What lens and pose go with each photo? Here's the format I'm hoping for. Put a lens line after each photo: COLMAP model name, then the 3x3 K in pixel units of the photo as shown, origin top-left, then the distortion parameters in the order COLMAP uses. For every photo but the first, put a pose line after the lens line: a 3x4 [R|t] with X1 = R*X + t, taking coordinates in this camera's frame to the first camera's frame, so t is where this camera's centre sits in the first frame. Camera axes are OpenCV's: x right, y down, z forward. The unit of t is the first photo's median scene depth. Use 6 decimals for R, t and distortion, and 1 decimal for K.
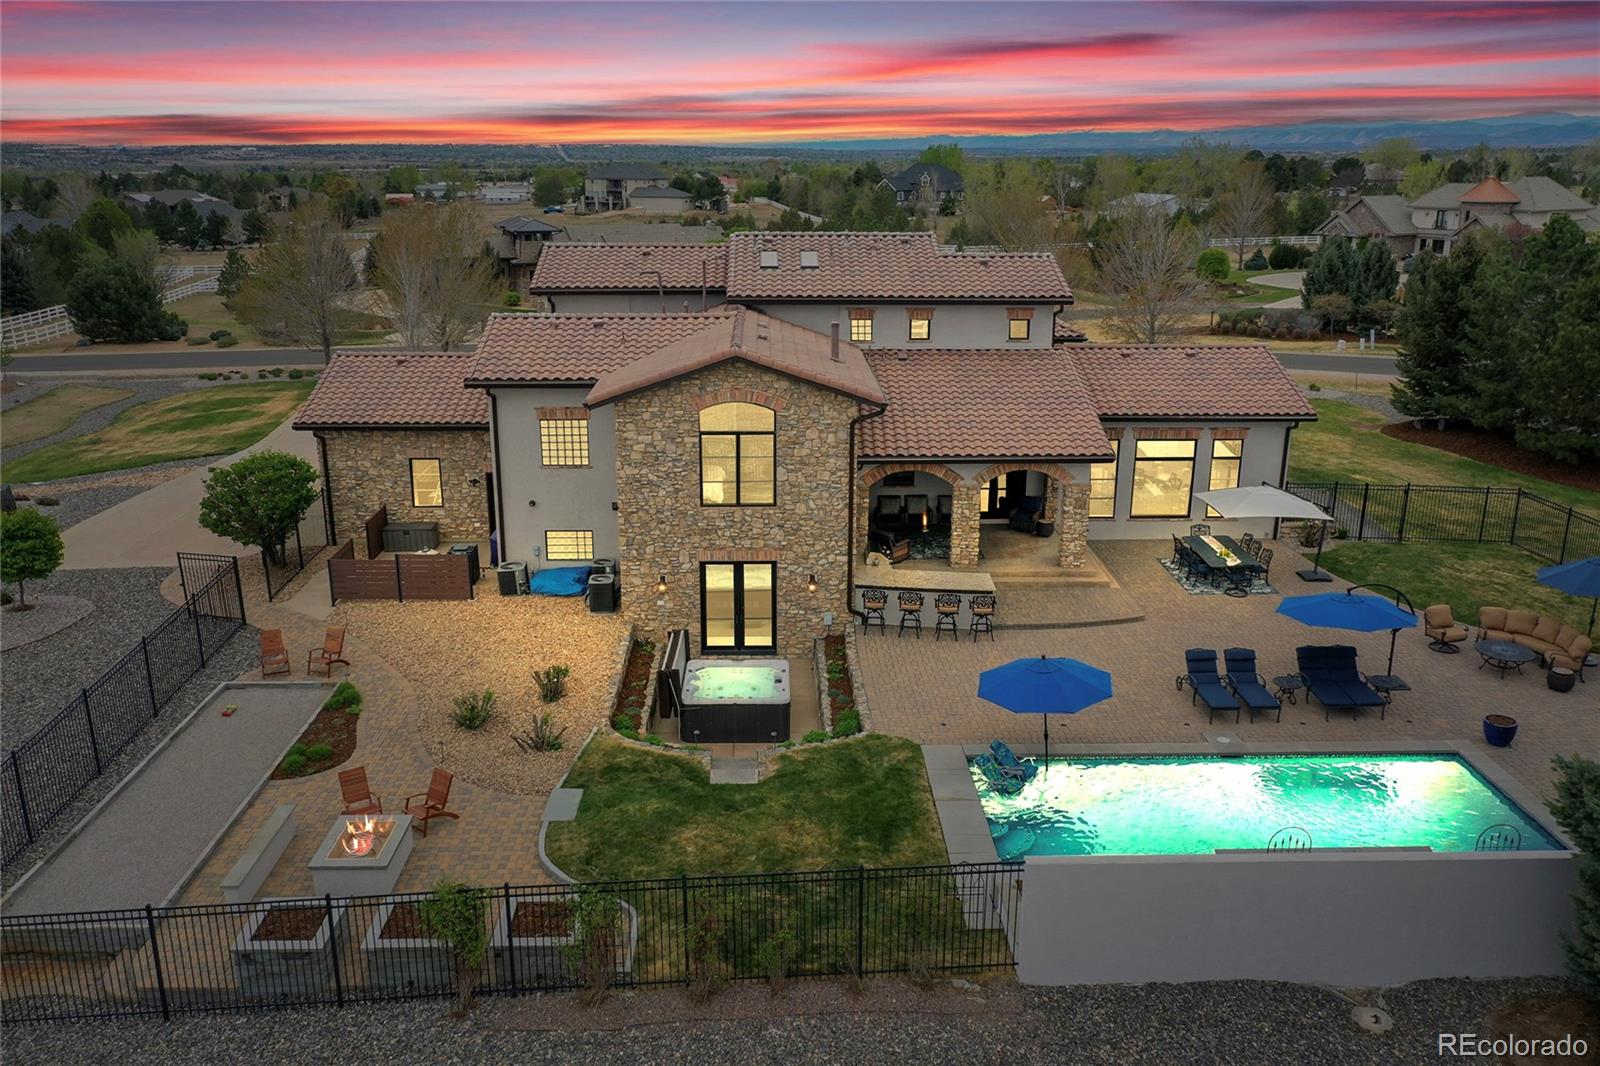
lens RADIAL K [[1257.6, 0, 800.0], [0, 1257.6, 533.0], [0, 0, 1]] dist [-0.001978, -0.002485]
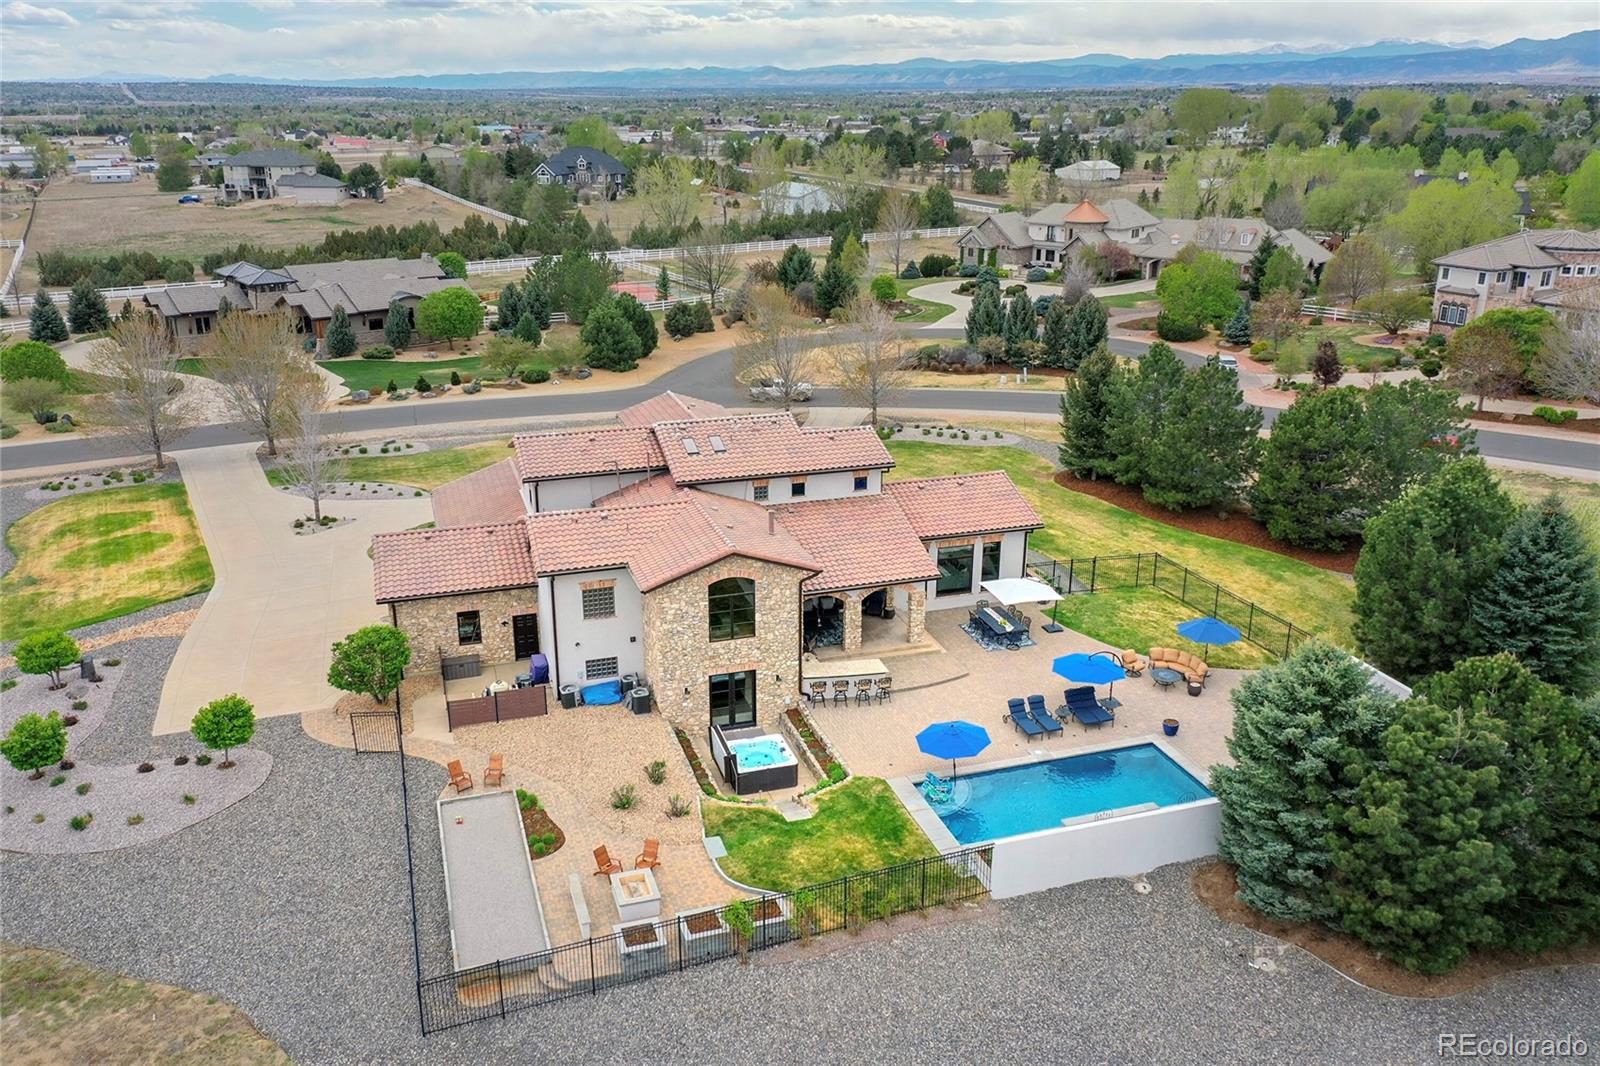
lens RADIAL K [[1257.6, 0, 800.0], [0, 1257.6, 533.0], [0, 0, 1]] dist [-0.001978, -0.002485]
pose [[0.957934, -0.095596, 0.270597, -0.356486], [0.082996, 0.994881, 0.057656, -0.222155], [-0.274724, -0.032772, 0.960965, -0.507646]]
